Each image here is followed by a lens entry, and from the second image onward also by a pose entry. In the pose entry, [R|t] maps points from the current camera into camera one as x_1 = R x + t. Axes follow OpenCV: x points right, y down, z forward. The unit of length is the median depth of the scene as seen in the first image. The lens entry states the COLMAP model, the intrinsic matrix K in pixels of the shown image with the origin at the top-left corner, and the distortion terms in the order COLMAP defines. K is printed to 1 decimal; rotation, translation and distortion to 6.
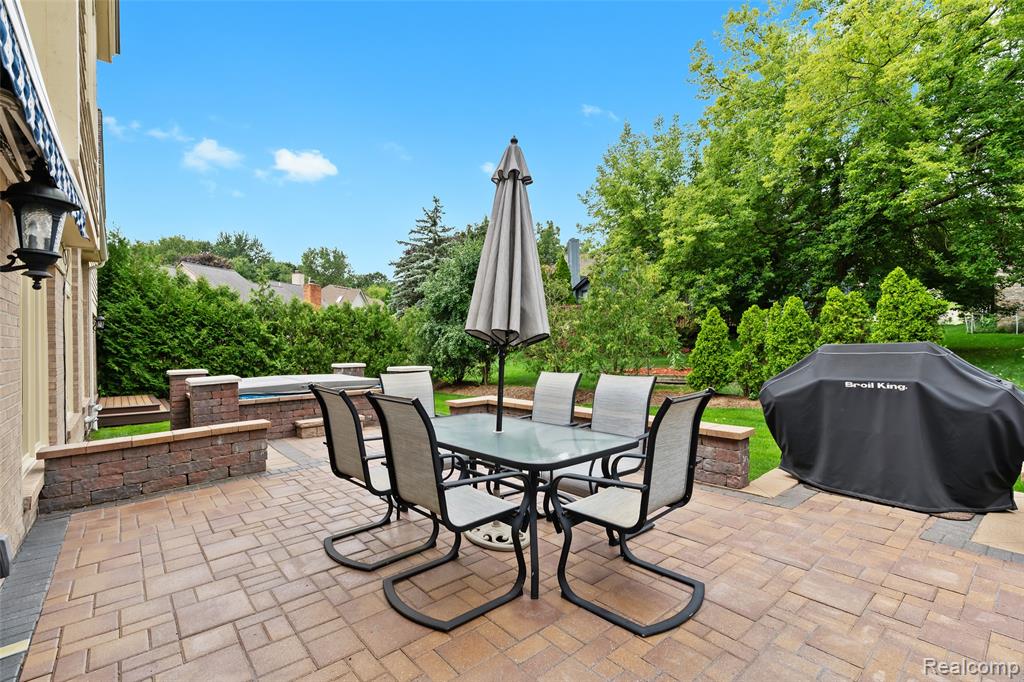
lens RADIAL K [[462.6, 0, 511.6], [0, 462.6, 342.7], [0, 0, 1]] dist [-0.021683, 0.005524]
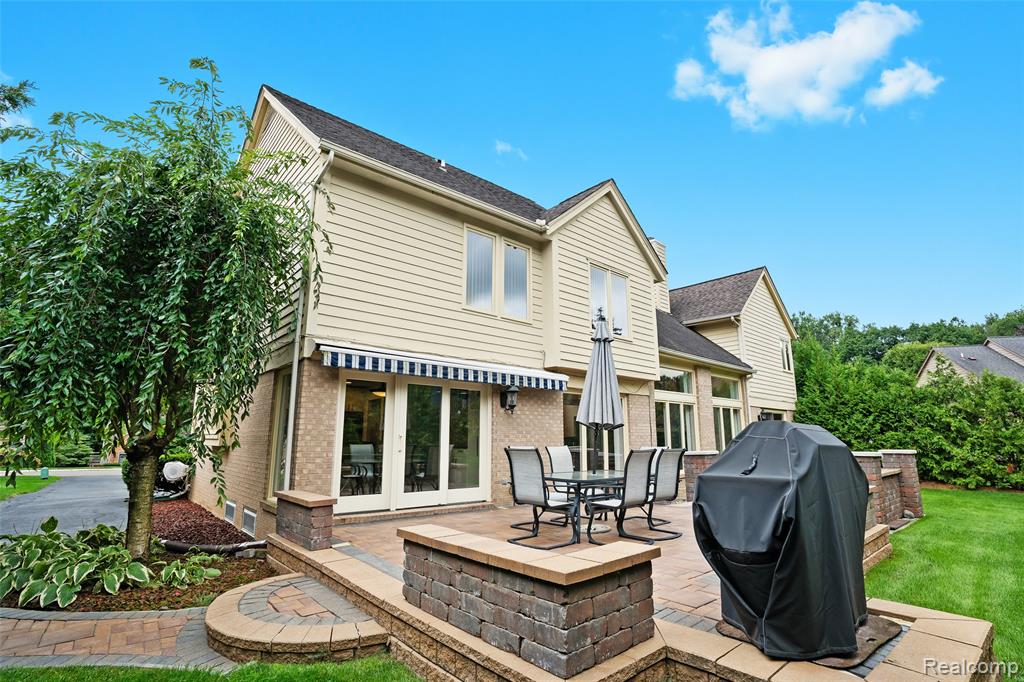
lens RADIAL K [[462.6, 0, 532.7], [0, 462.6, 348.1], [0, 0, 1]] dist [-0.021683, 0.005524]
pose [[0.018109, -0.175380, -0.984334, 0.364657], [0.002558, 0.984501, -0.175363, 0.000434], [0.999833, 0.000658, 0.018277, 0.154597]]
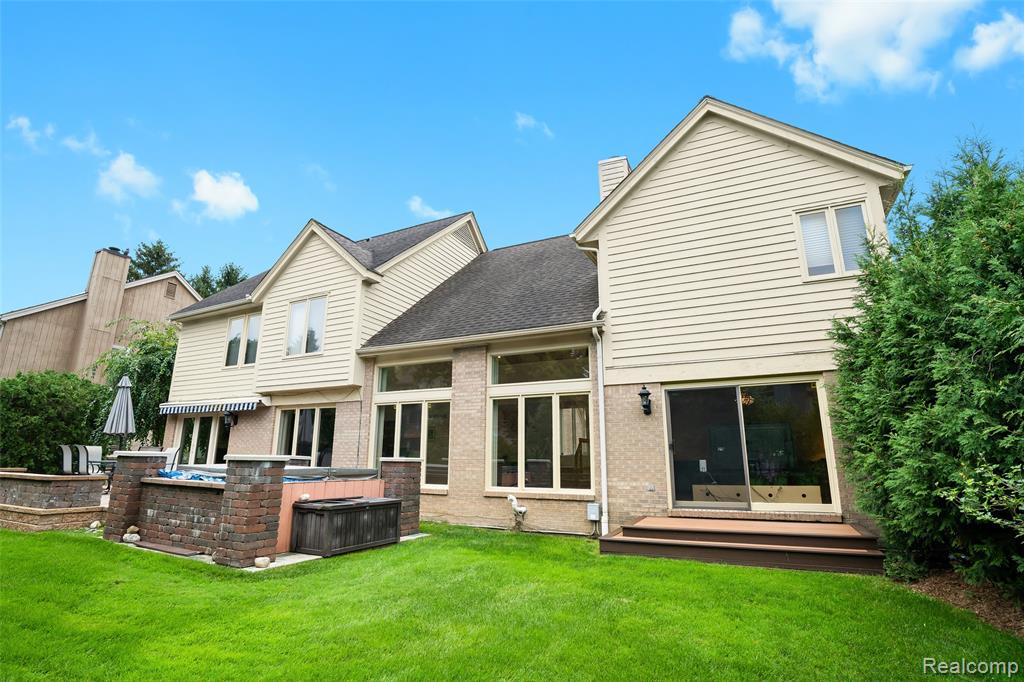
lens RADIAL K [[491.6, 0, 513.9], [0, 491.6, 345.8], [0, 0, 1]] dist [-0.023810, 0.004095]
pose [[-0.931455, -0.079638, -0.355034, -0.276037], [0.003066, 0.974001, -0.226524, 0.033398], [0.363843, -0.212085, -0.906994, 1.079411]]
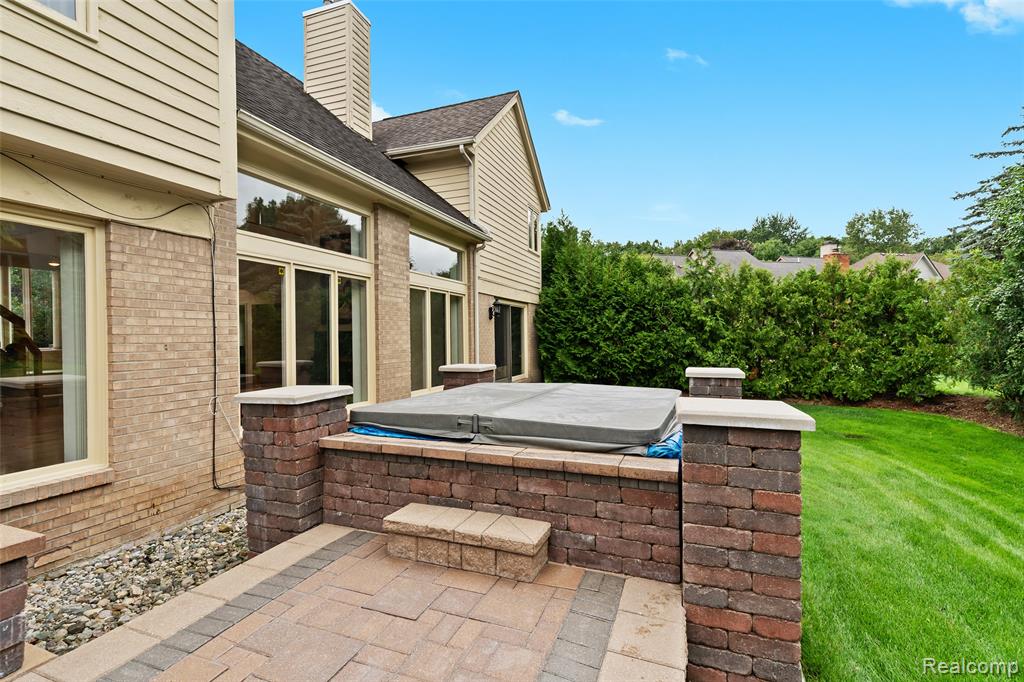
lens RADIAL K [[462.6, 0, 517.1], [0, 462.6, 333.3], [0, 0, 1]] dist [-0.021683, 0.005524]
pose [[0.475682, 0.006532, -0.879593, -0.013950], [0.002070, 0.999961, 0.008546, 0.001520], [0.879615, -0.005885, 0.475650, 0.370804]]
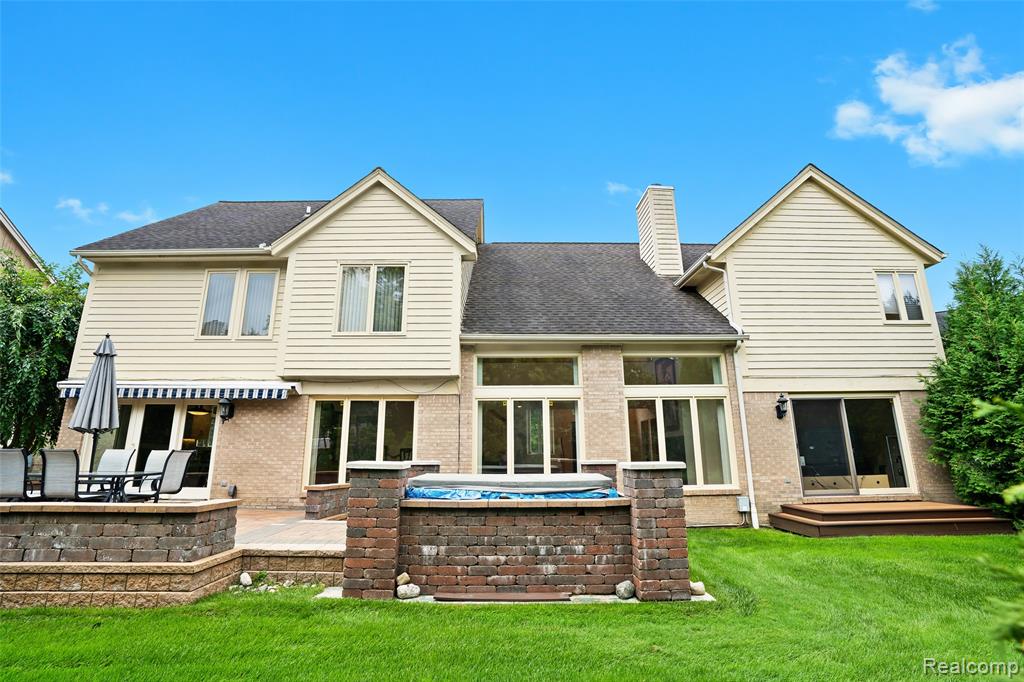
lens RADIAL K [[462.6, 0, 516.0], [0, 462.6, 349.6], [0, 0, 1]] dist [-0.021683, 0.005524]
pose [[-0.651650, -0.153830, -0.742758, 0.060954], [0.017042, 0.976003, -0.217088, 0.021751], [0.758328, -0.154124, -0.633391, 0.768485]]
